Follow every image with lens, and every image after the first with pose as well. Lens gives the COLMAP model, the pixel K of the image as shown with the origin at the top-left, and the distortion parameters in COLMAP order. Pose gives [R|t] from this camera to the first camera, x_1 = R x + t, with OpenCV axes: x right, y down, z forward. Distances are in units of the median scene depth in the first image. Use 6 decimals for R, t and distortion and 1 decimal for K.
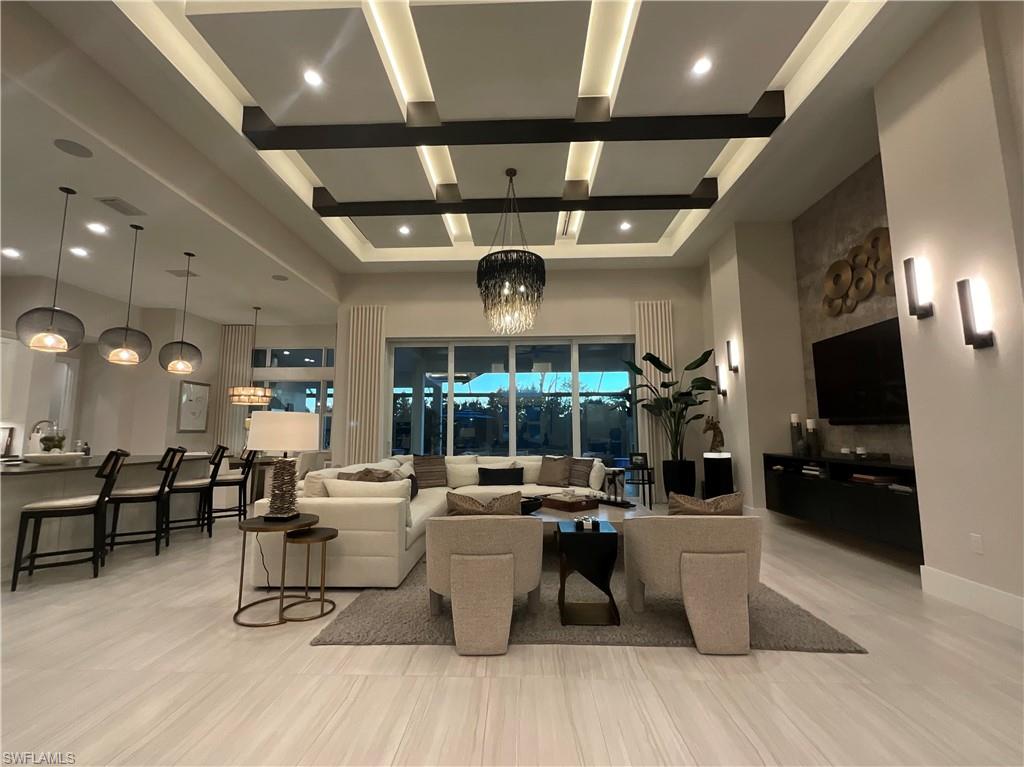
lens RADIAL K [[428.2, 0, 508.9], [0, 428.2, 383.7], [0, 0, 1]] dist [-0.002422, -0.000081]
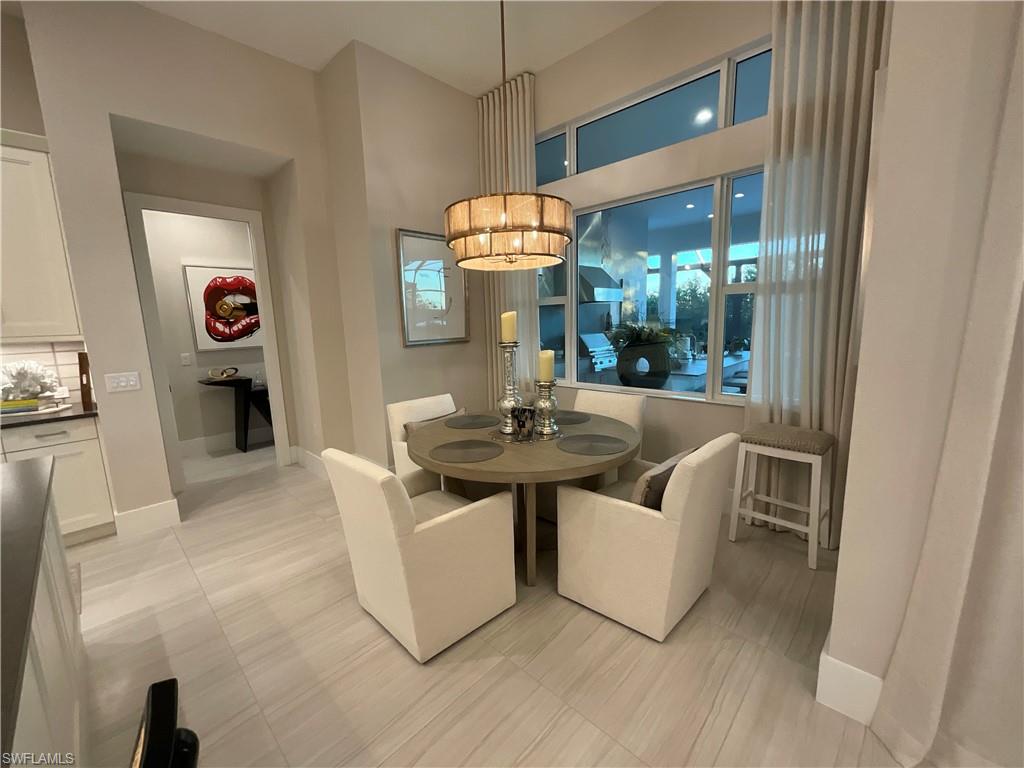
lens RADIAL K [[428.2, 0, 508.9], [0, 428.2, 384.2], [0, 0, 1]] dist [-0.002422, -0.000081]
pose [[0.751235, 0.082698, -0.654834, -0.541241], [0.101523, 0.965835, 0.238443, 0.077803], [0.652181, -0.245608, 0.717173, 1.035553]]
